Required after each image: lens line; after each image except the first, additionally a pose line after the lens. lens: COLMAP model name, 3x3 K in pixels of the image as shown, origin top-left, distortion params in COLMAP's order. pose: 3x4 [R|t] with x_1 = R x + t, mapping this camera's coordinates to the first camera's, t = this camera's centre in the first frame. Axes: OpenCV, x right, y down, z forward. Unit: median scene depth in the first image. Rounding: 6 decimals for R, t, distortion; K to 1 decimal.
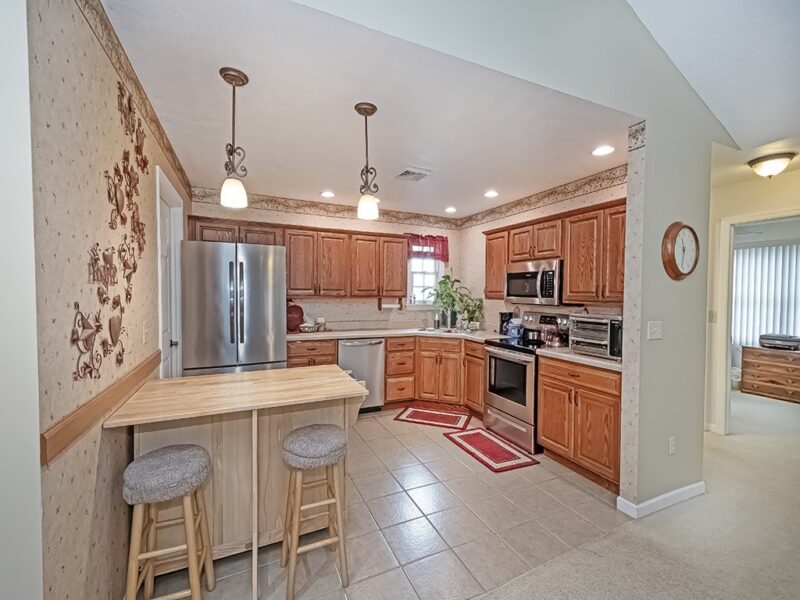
lens RADIAL K [[356.6, 0, 407.0], [0, 356.6, 302.2], [0, 0, 1]] dist [0.004833, -0.000239]
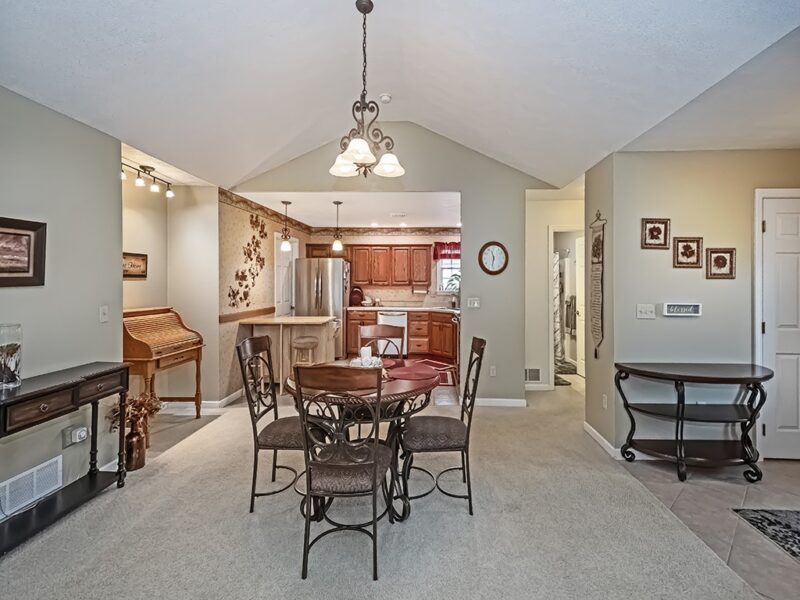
lens RADIAL K [[356.6, 0, 412.2], [0, 356.6, 279.9], [0, 0, 1]] dist [0.004833, -0.000239]
pose [[0.894740, -0.007576, -0.446524, 0.857816], [-0.007858, 0.999434, -0.032703, 0.015790], [0.446519, 0.032769, 0.894174, -0.526868]]
